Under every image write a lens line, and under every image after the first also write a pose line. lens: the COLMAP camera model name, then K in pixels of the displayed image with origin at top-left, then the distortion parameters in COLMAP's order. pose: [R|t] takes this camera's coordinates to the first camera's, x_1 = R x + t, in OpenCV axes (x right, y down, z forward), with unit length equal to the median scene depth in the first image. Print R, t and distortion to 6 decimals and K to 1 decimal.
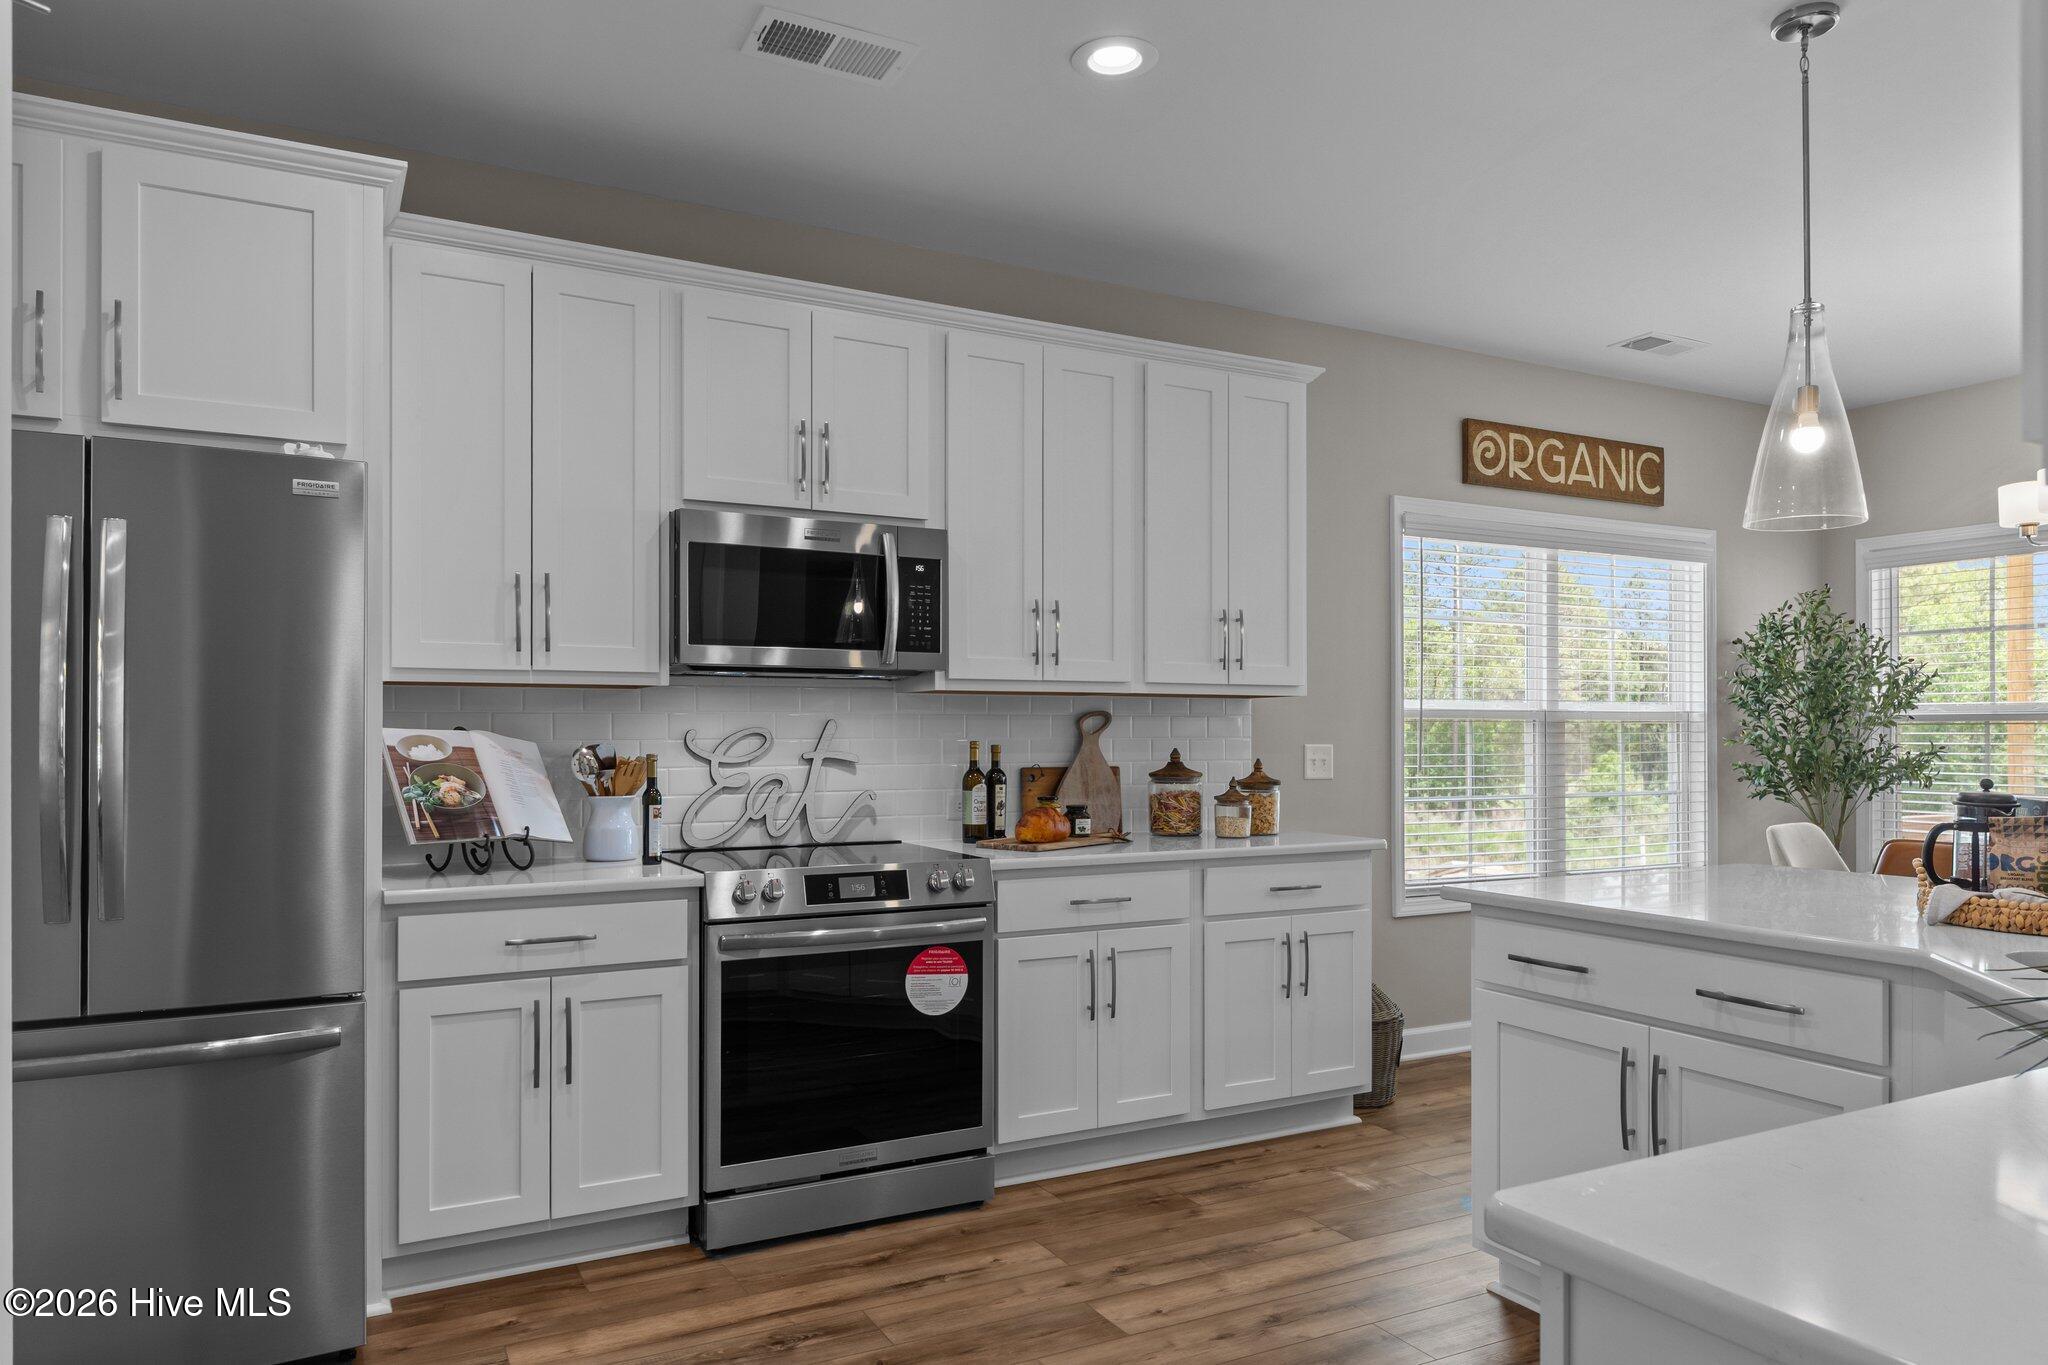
lens RADIAL K [[1364.2, 0, 1023.2], [0, 1364.2, 685.9], [0, 0, 1]] dist [0.001730, 0.000447]
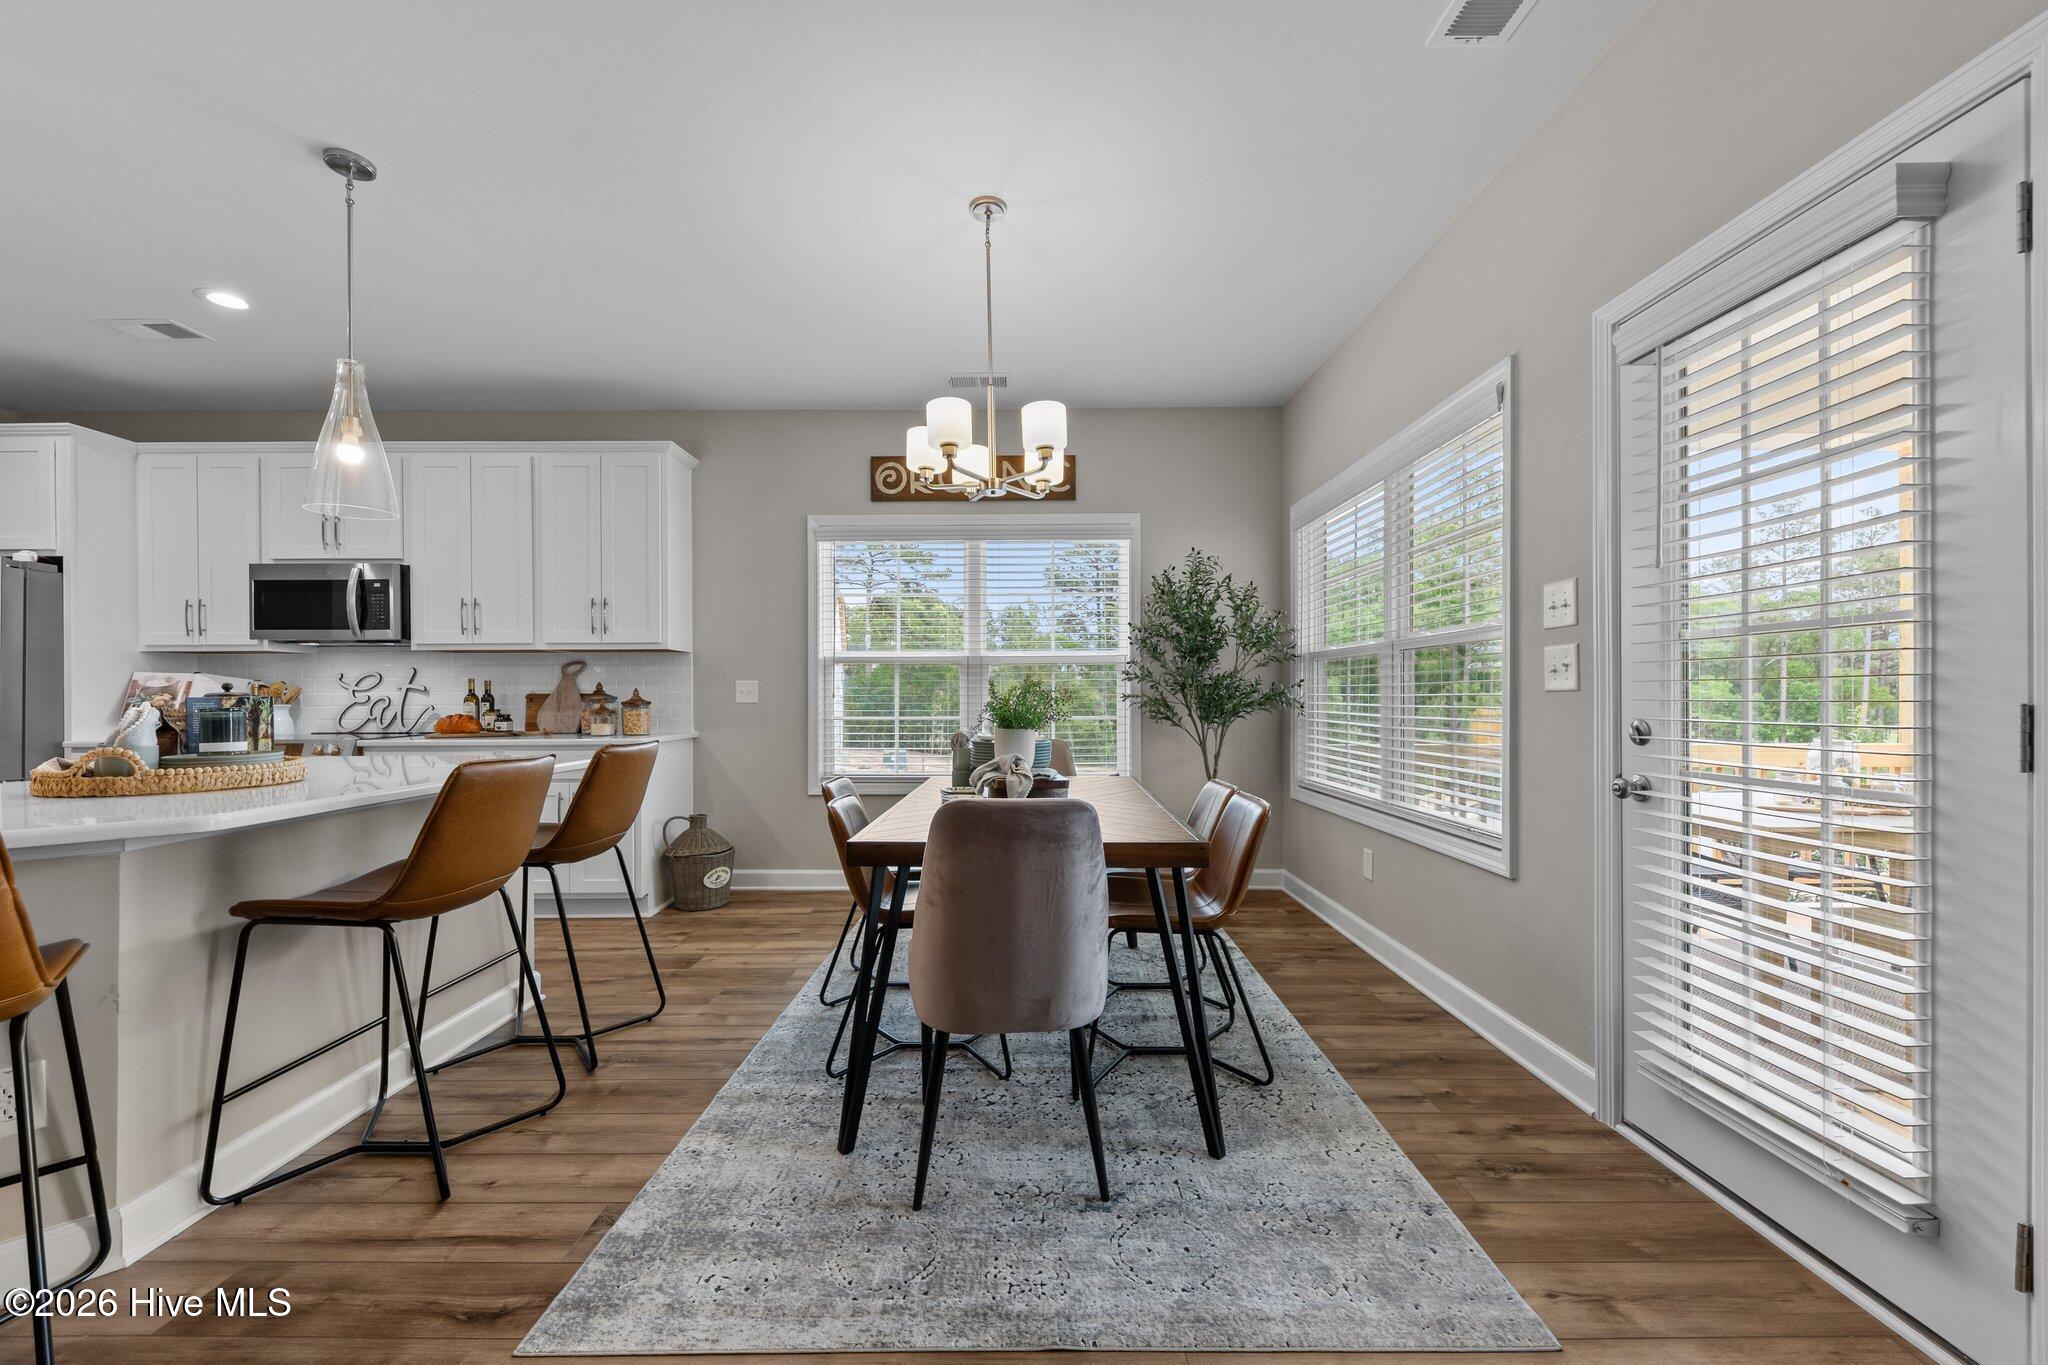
lens RADIAL K [[829.4, 0, 1019.6], [0, 829.4, 676.6], [0, 0, 1]] dist [0.010923, -0.000079]
pose [[0.879078, -0.011881, -0.476530, 1.044199], [0.020580, 0.999703, 0.013040, 0.035608], [0.476234, -0.021271, 0.879061, 0.345455]]
